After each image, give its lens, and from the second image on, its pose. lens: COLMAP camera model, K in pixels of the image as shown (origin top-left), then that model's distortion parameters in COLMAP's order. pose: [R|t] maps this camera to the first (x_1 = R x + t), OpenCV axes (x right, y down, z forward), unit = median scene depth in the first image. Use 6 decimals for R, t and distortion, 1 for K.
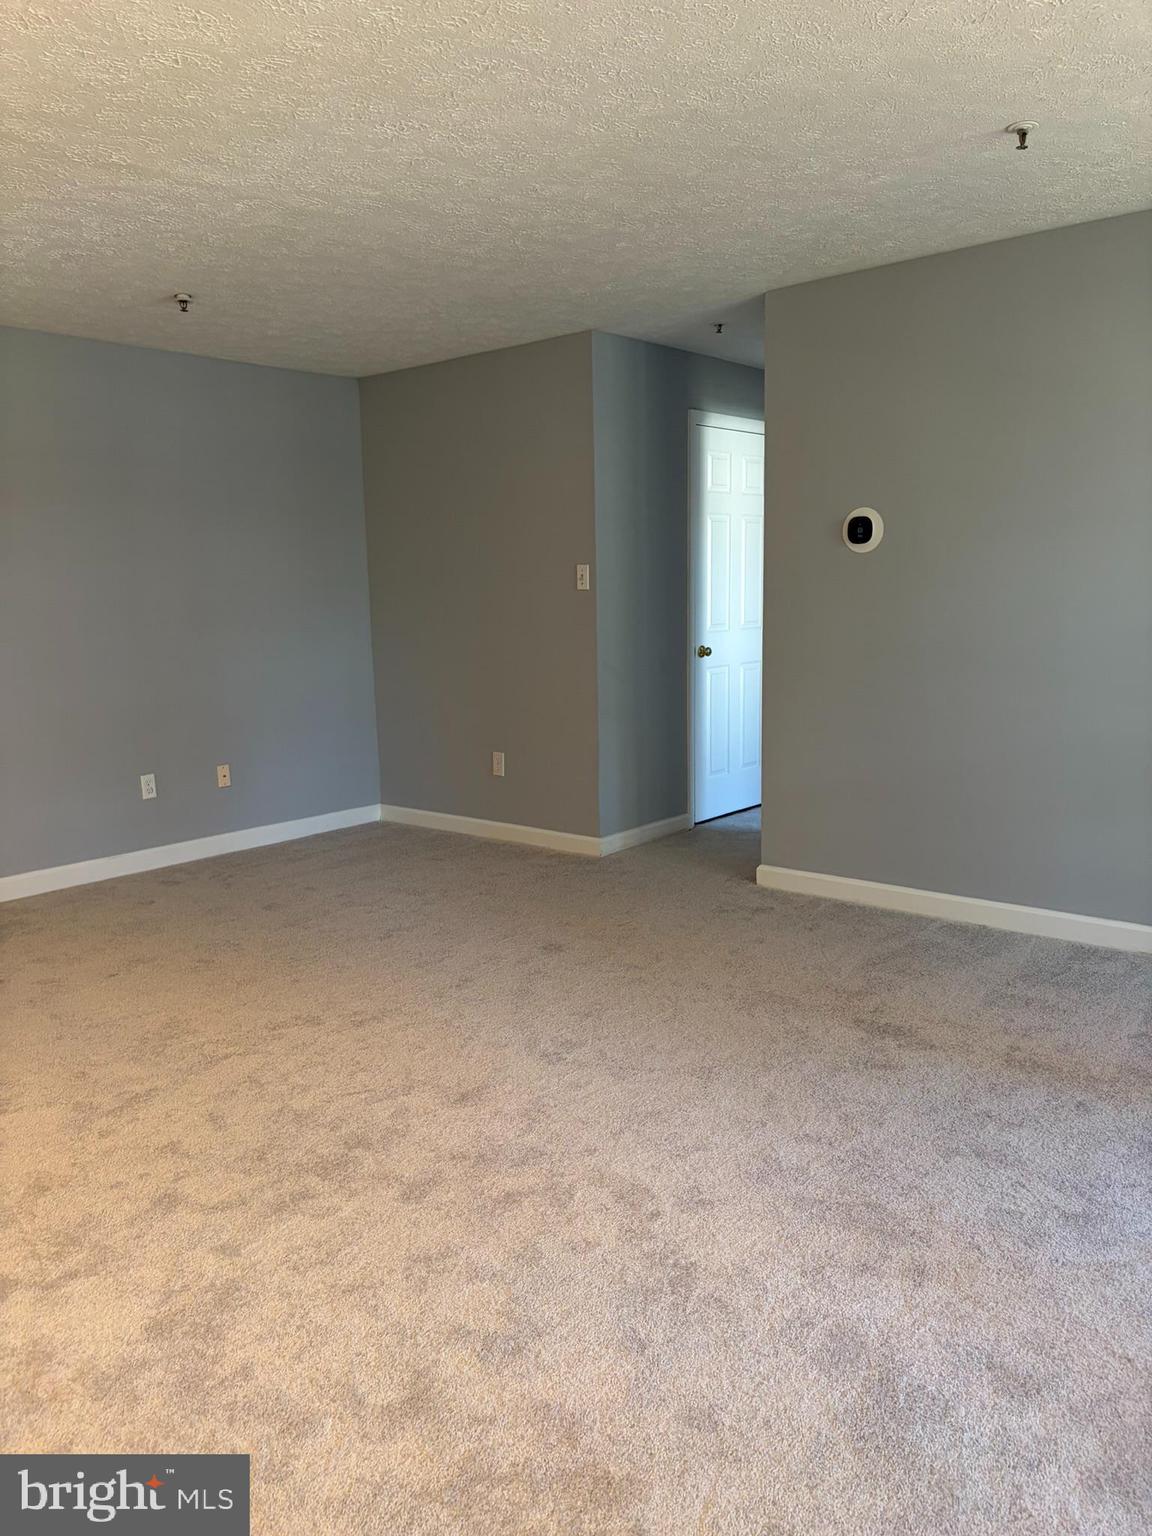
lens RADIAL K [[1152.8, 0, 578.6], [0, 1152.8, 769.4], [0, 0, 1]] dist [0.067807, -0.072767]
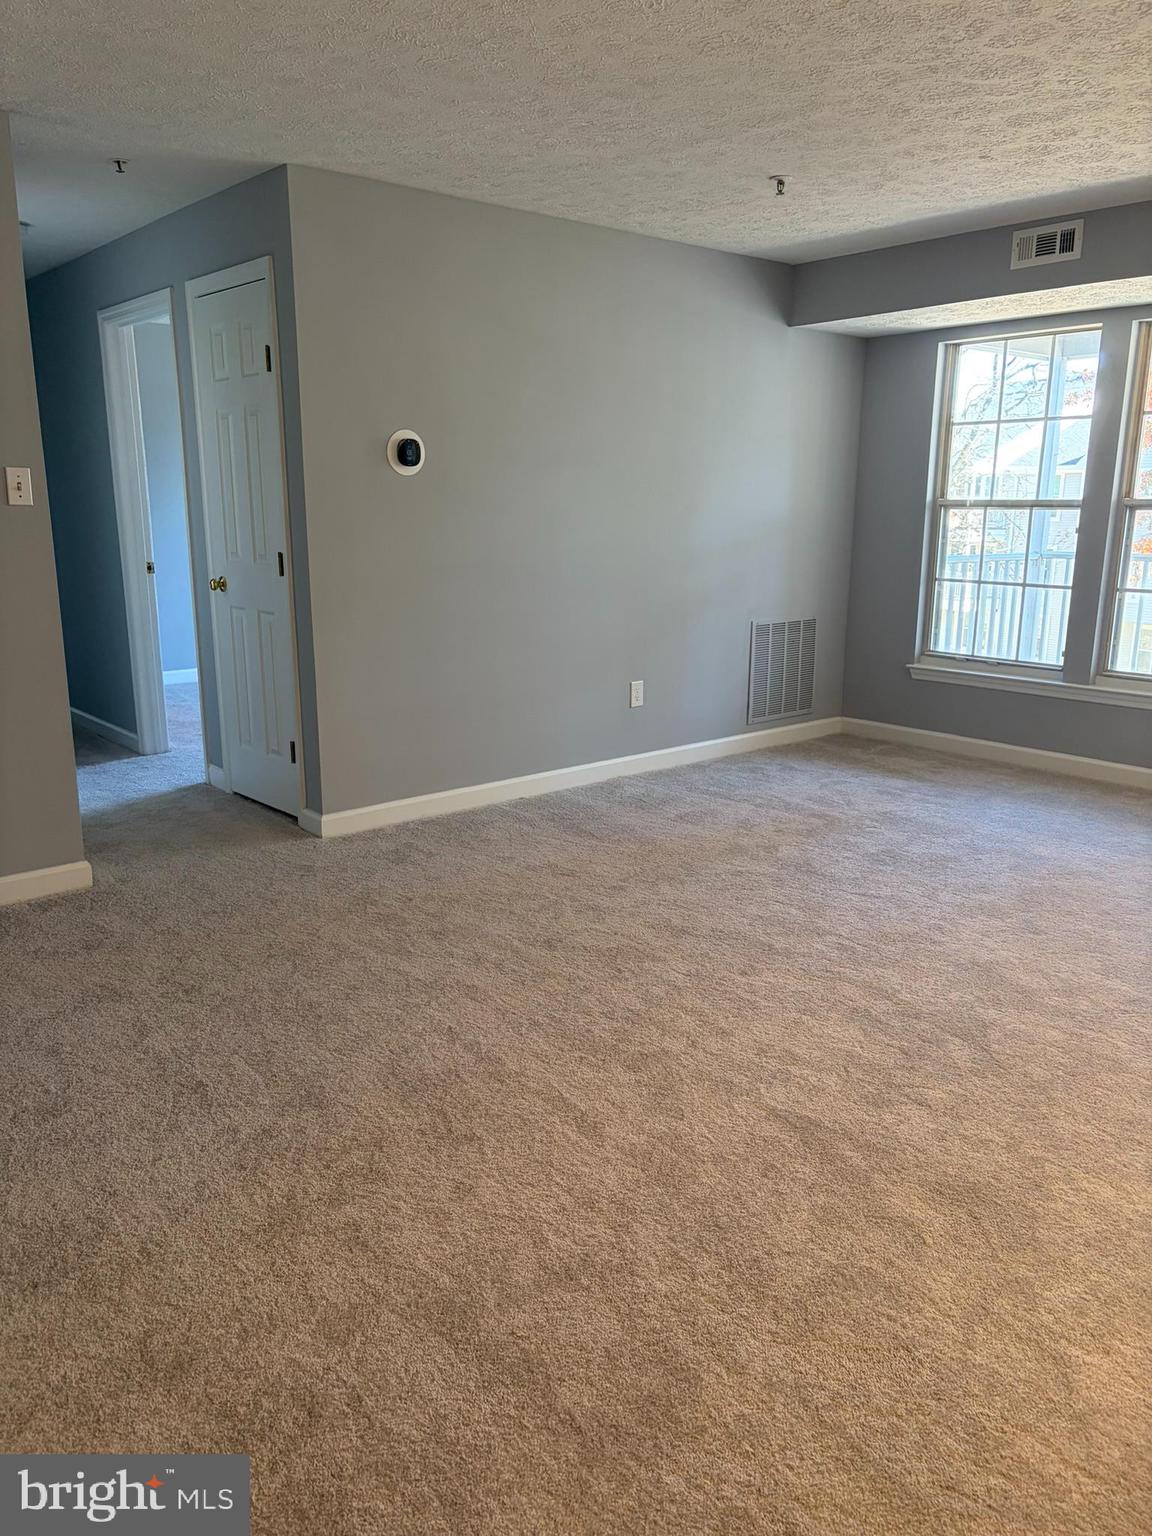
lens RADIAL K [[1152.8, 0, 580.9], [0, 1152.8, 759.1], [0, 0, 1]] dist [0.067807, -0.072767]
pose [[0.186452, -0.199759, 0.961942, -0.789775], [0.153132, 0.973054, 0.172385, -0.101673], [-0.970457, 0.115162, 0.212018, 0.697480]]
